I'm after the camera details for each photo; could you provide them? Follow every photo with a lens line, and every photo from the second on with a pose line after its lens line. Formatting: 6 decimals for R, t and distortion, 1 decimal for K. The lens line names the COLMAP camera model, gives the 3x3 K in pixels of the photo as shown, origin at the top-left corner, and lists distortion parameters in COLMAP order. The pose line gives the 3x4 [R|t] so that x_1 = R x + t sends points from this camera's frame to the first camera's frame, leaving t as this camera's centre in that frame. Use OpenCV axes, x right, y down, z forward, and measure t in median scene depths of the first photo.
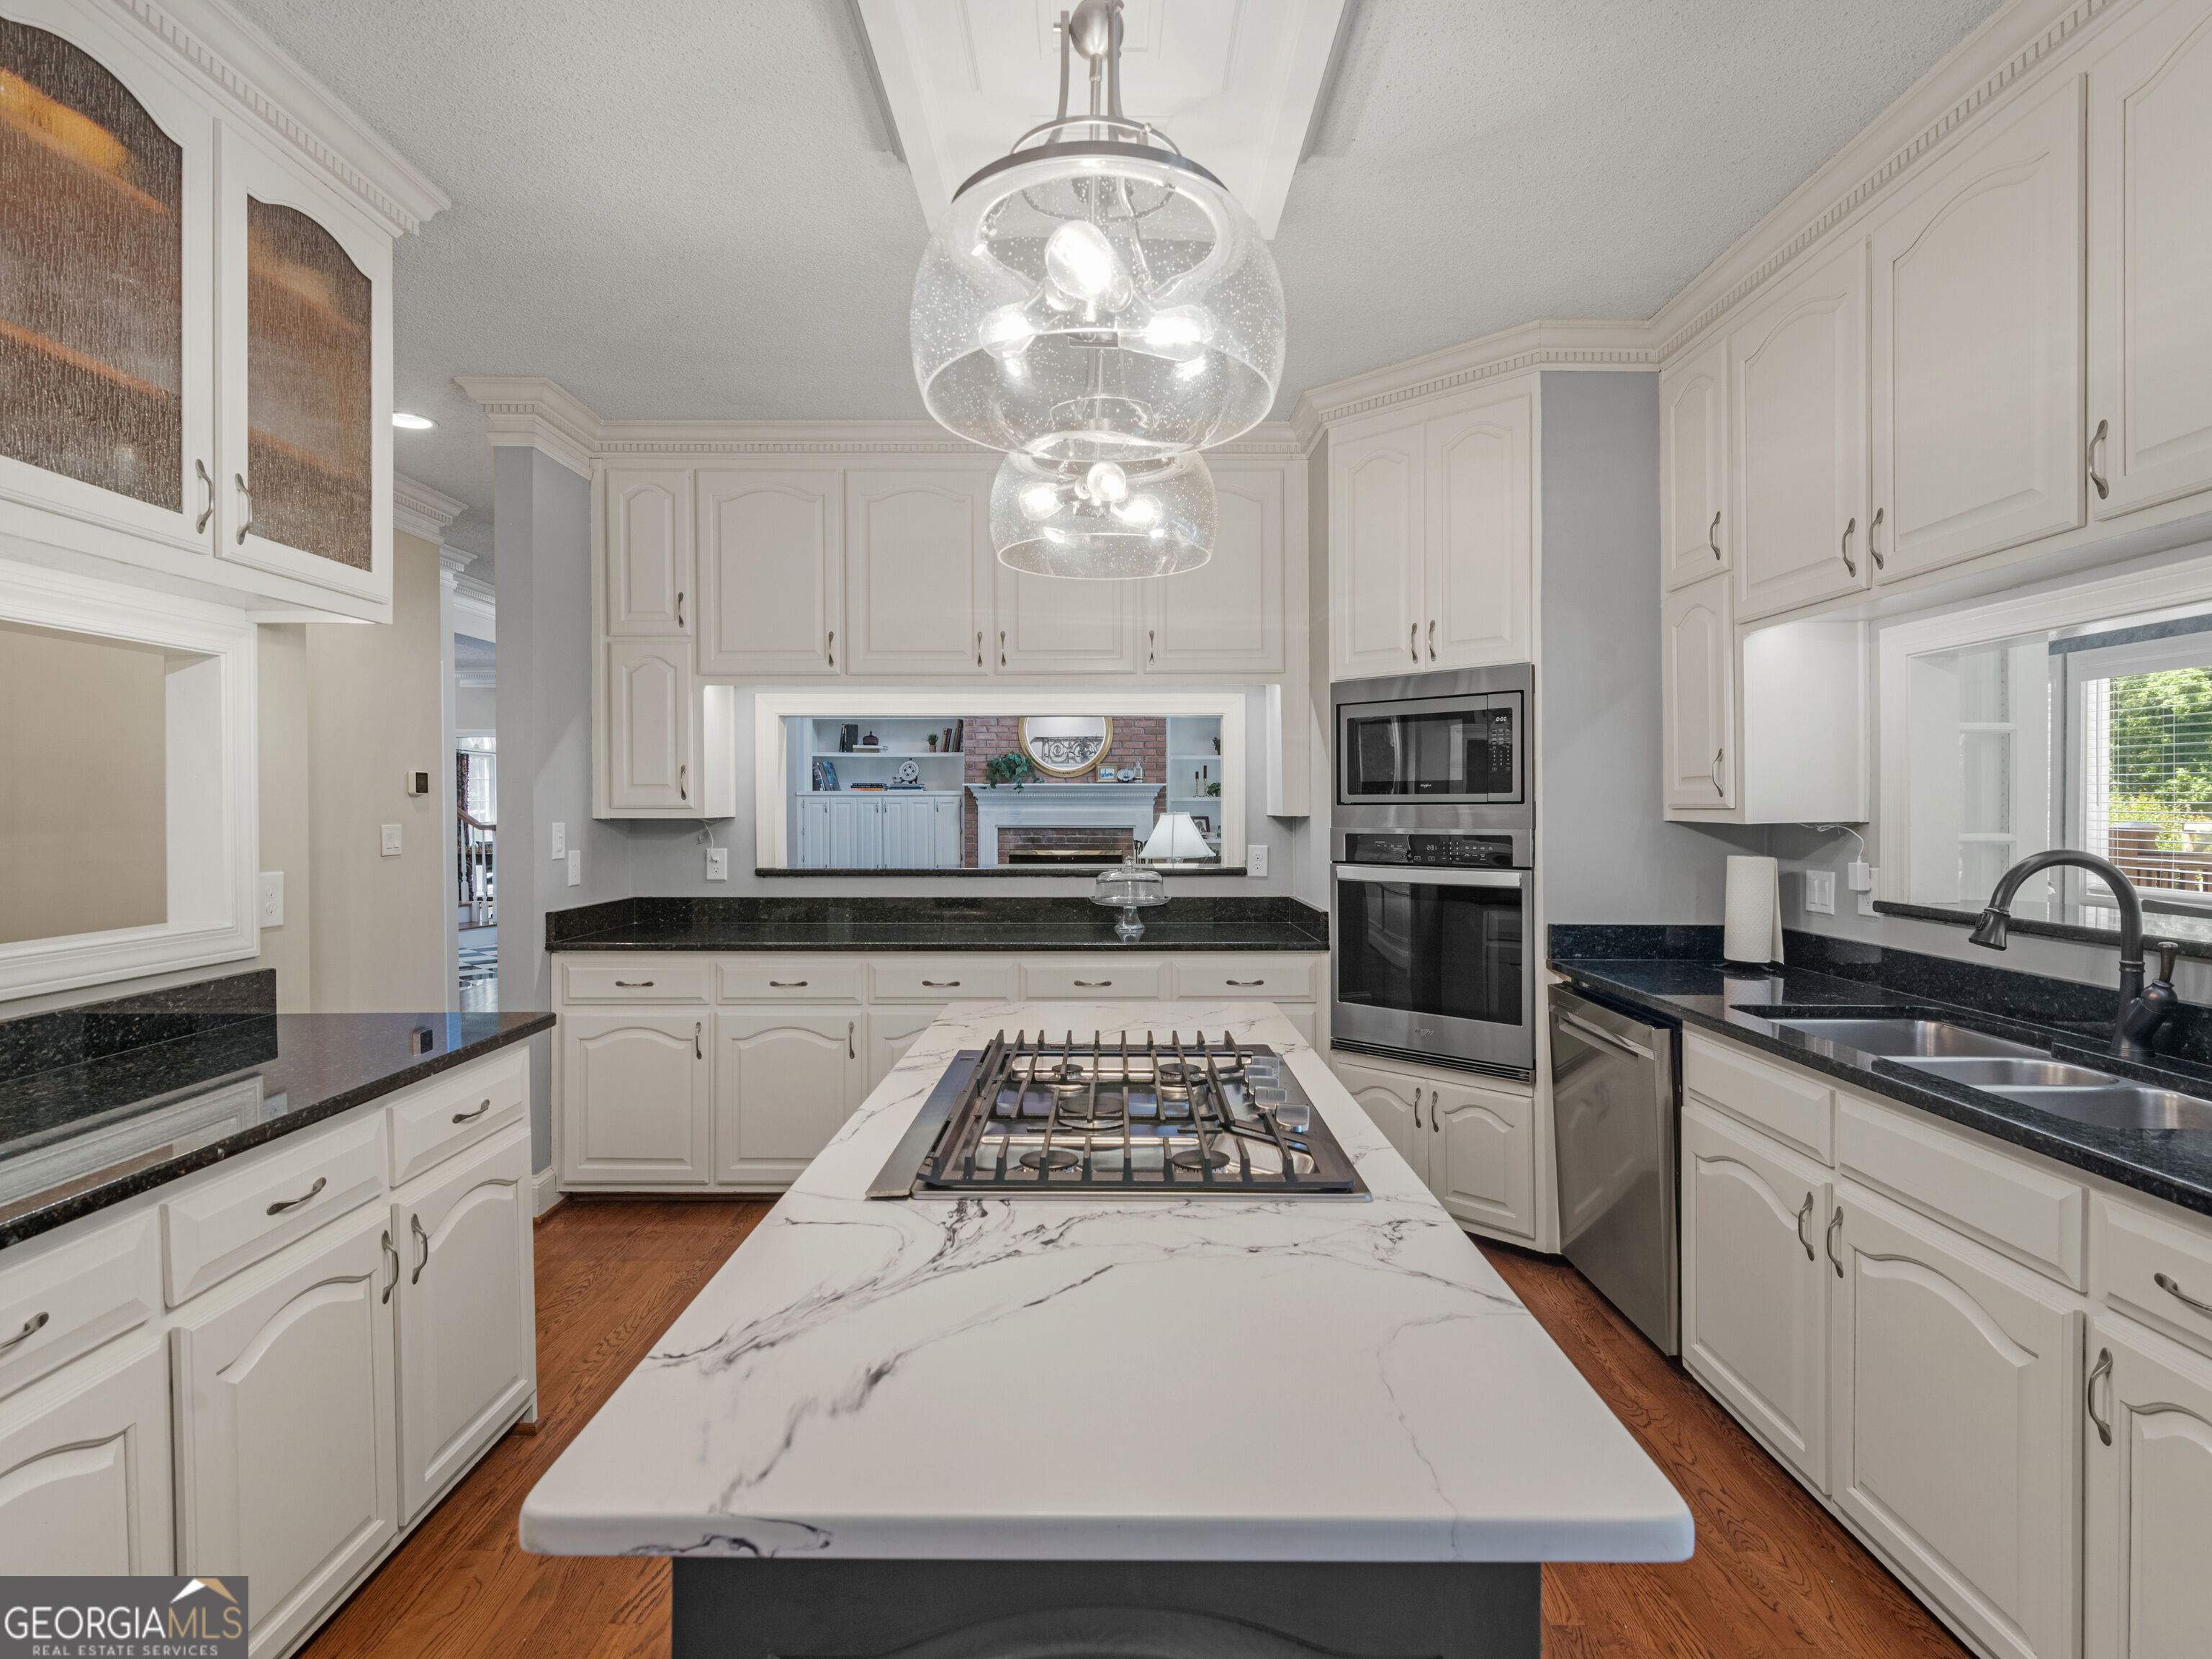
lens RADIAL K [[1079.8, 0, 1106.0], [0, 1079.8, 829.5], [0, 0, 1]] dist [-0.017329, -0.000477]
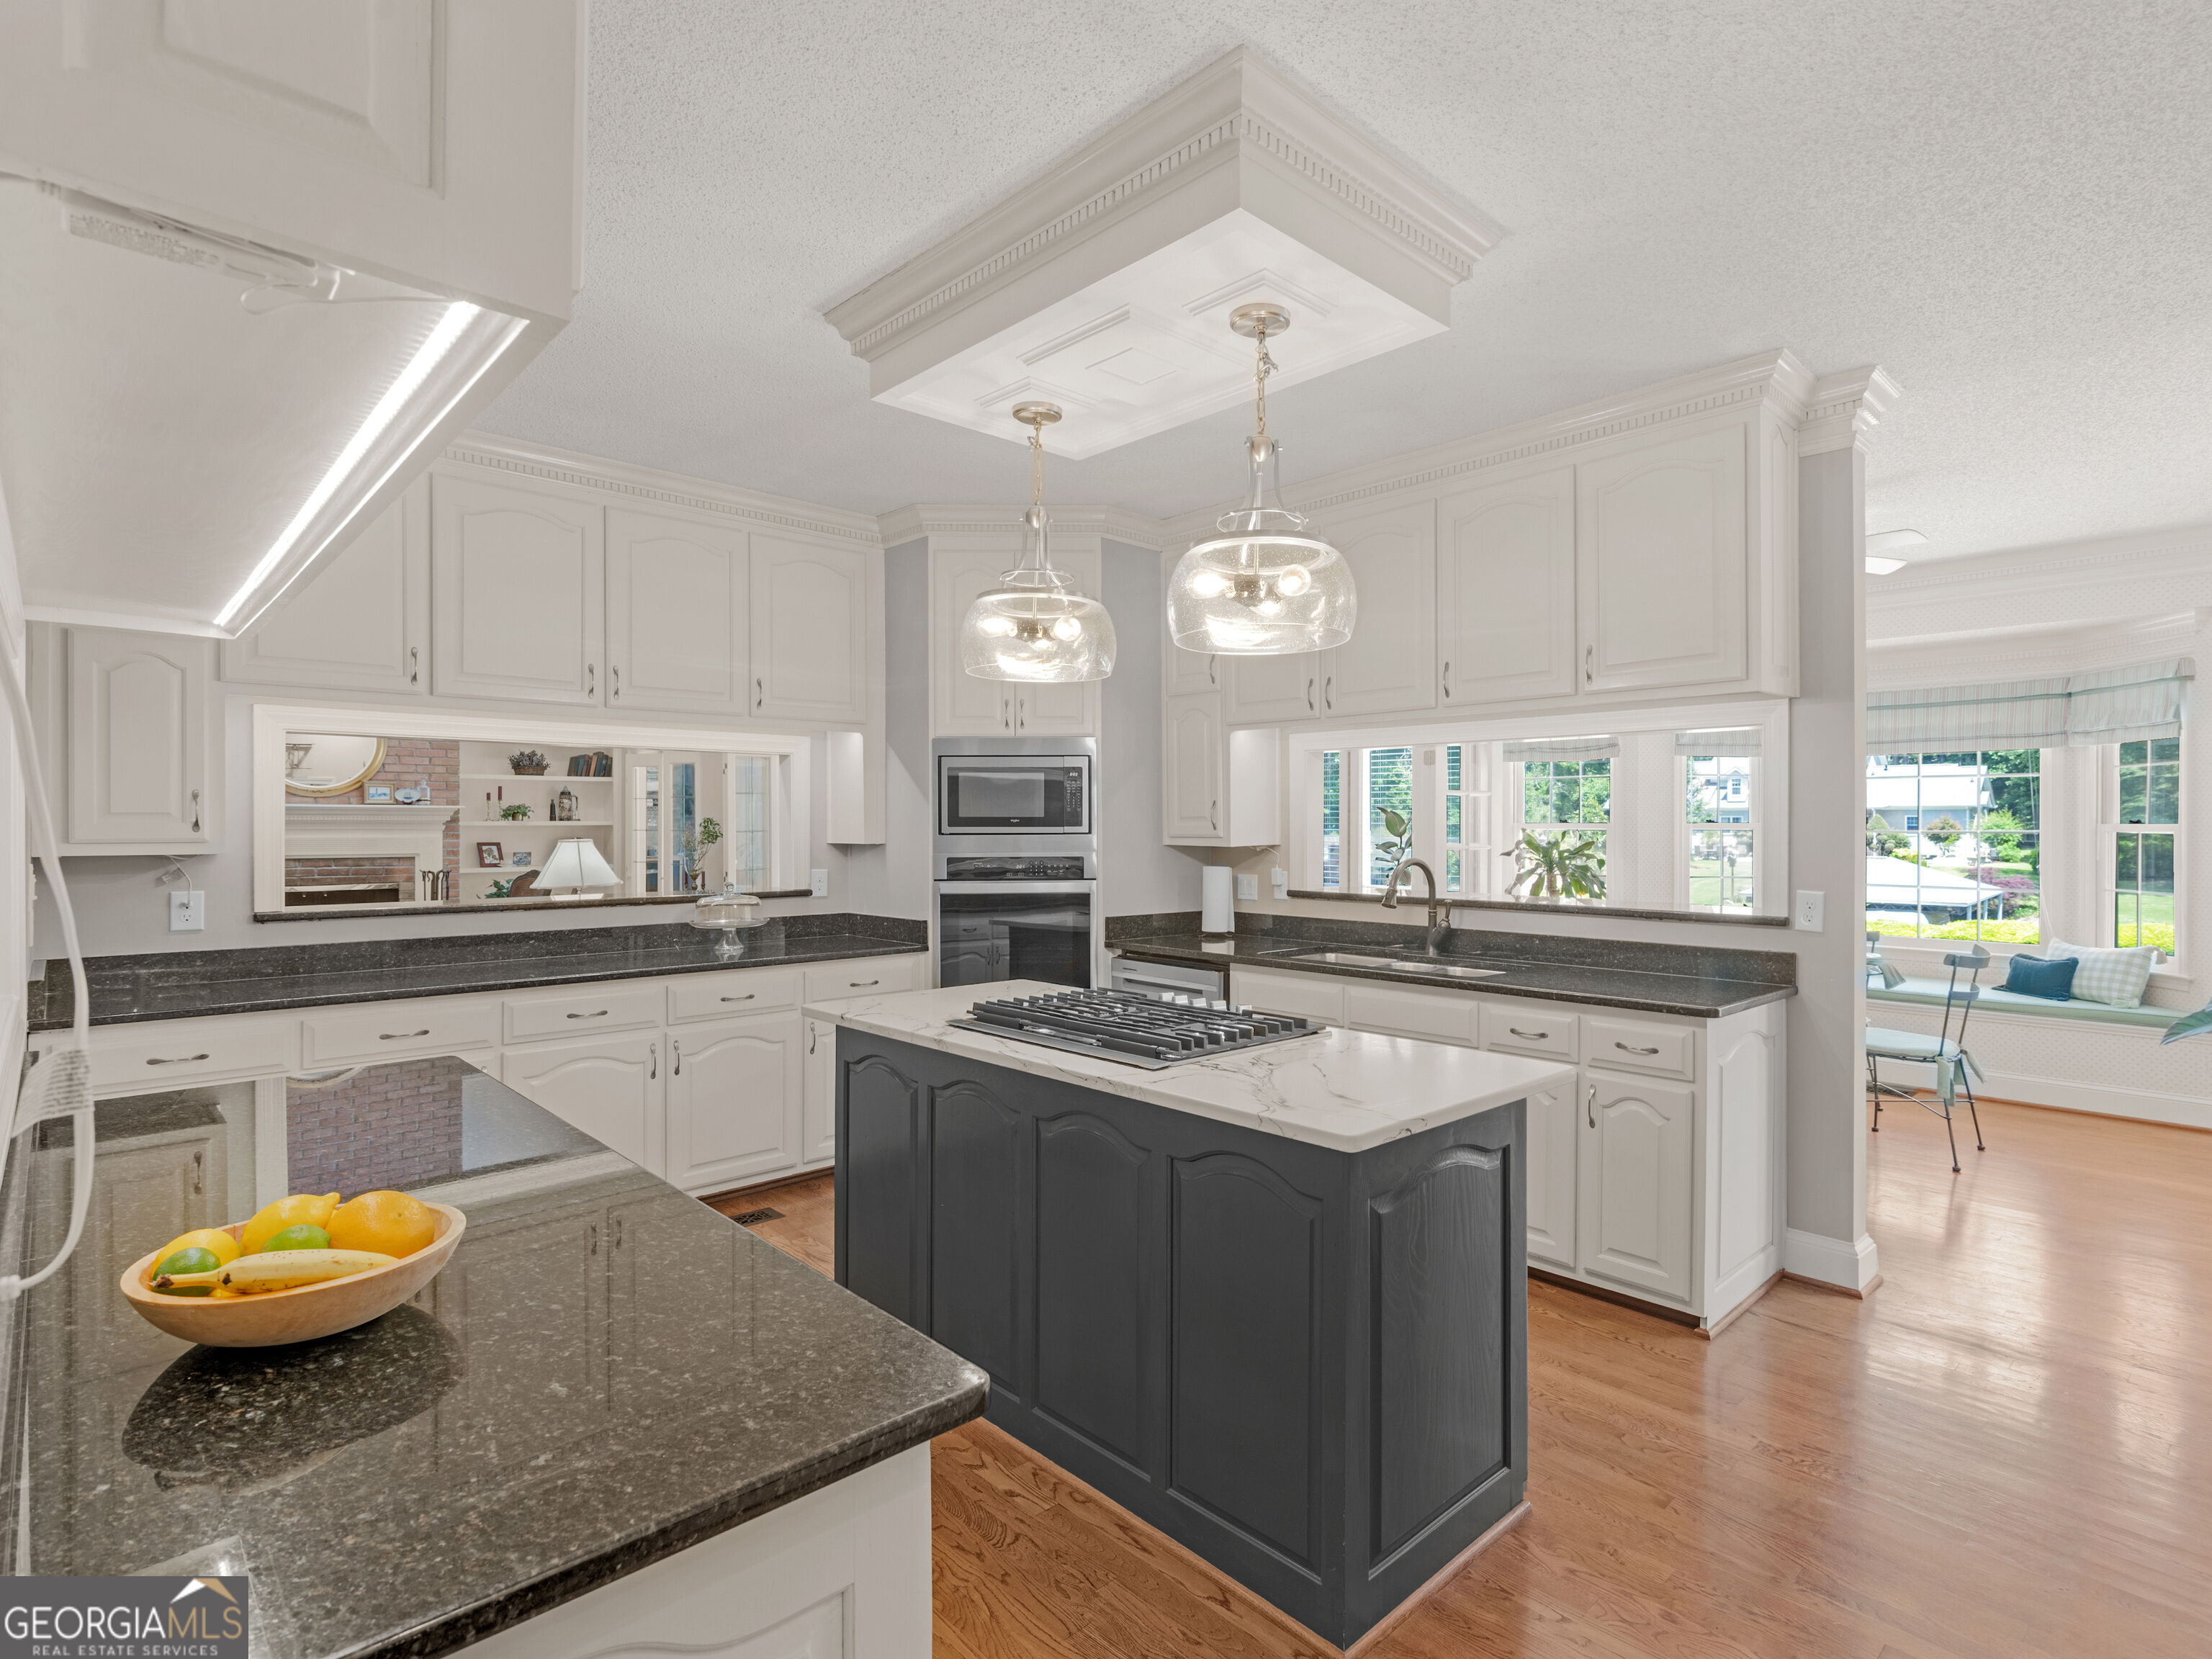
lens RADIAL K [[1099.6, 0, 1106.0], [0, 1099.6, 829.5], [0, 0, 1]] dist [0.000032, 0.001030]
pose [[0.736807, -0.002320, 0.676099, -0.518825], [0.015244, 0.999797, -0.013183, -0.009277], [-0.675932, 0.020020, 0.736692, -0.085430]]
